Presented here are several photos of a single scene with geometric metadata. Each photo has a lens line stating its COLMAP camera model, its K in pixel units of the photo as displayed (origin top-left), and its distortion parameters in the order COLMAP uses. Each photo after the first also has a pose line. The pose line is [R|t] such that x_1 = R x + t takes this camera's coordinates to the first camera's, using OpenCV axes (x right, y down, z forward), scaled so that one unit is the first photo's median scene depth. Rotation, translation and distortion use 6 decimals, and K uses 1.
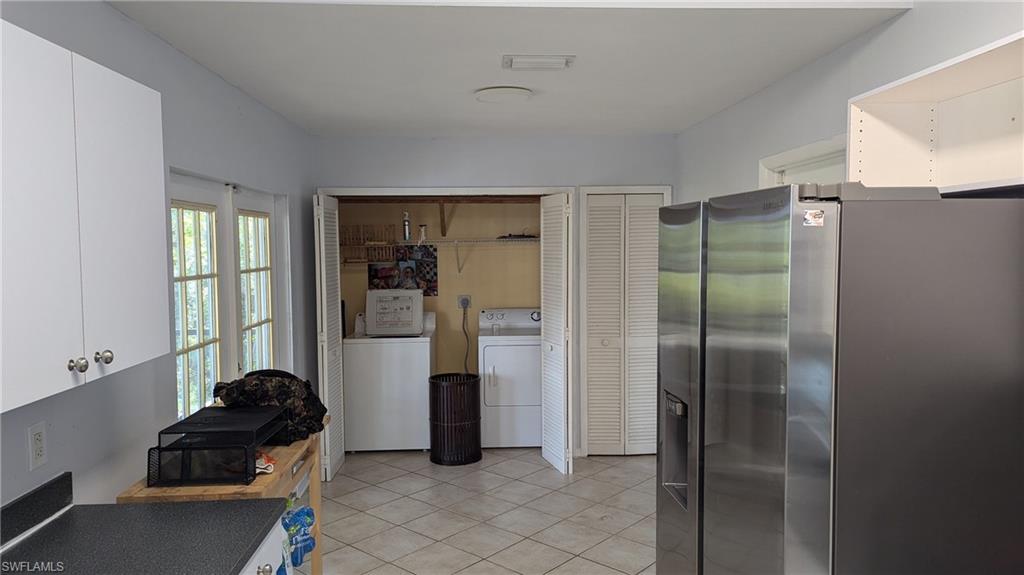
lens RADIAL K [[731.0, 0, 523.4], [0, 731.0, 283.8], [0, 0, 1]] dist [0.058474, -0.041560]
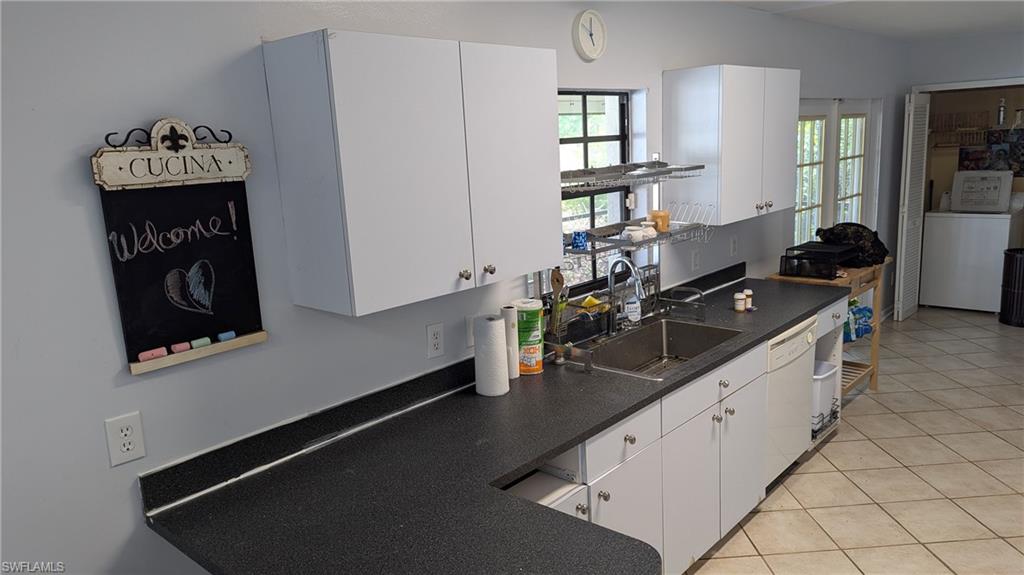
lens RADIAL K [[731.0, 0, 511.0], [0, 731.0, 284.4], [0, 0, 1]] dist [0.058474, -0.041560]
pose [[0.702506, 0.113965, -0.702494, 0.162151], [0.002487, 0.986696, 0.162559, -0.008853], [0.711674, -0.115946, 0.692876, -0.380891]]
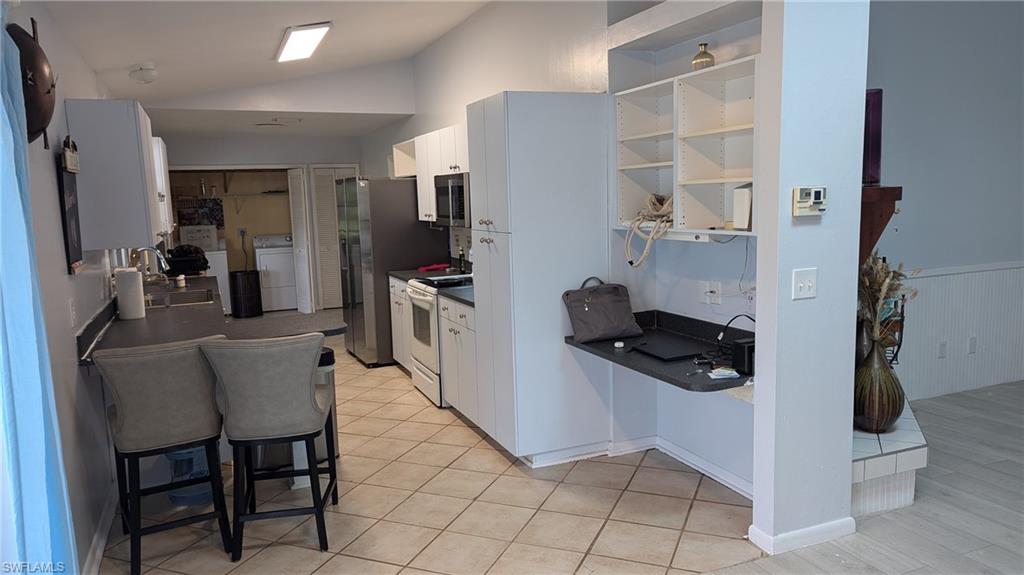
lens RADIAL K [[731.0, 0, 513.8], [0, 731.0, 284.6], [0, 0, 1]] dist [0.058474, -0.041560]
pose [[0.944018, -0.065556, 0.323315, -0.059790], [0.045799, 0.996610, 0.068348, 0.072313], [-0.326699, -0.049714, 0.943820, -0.996550]]
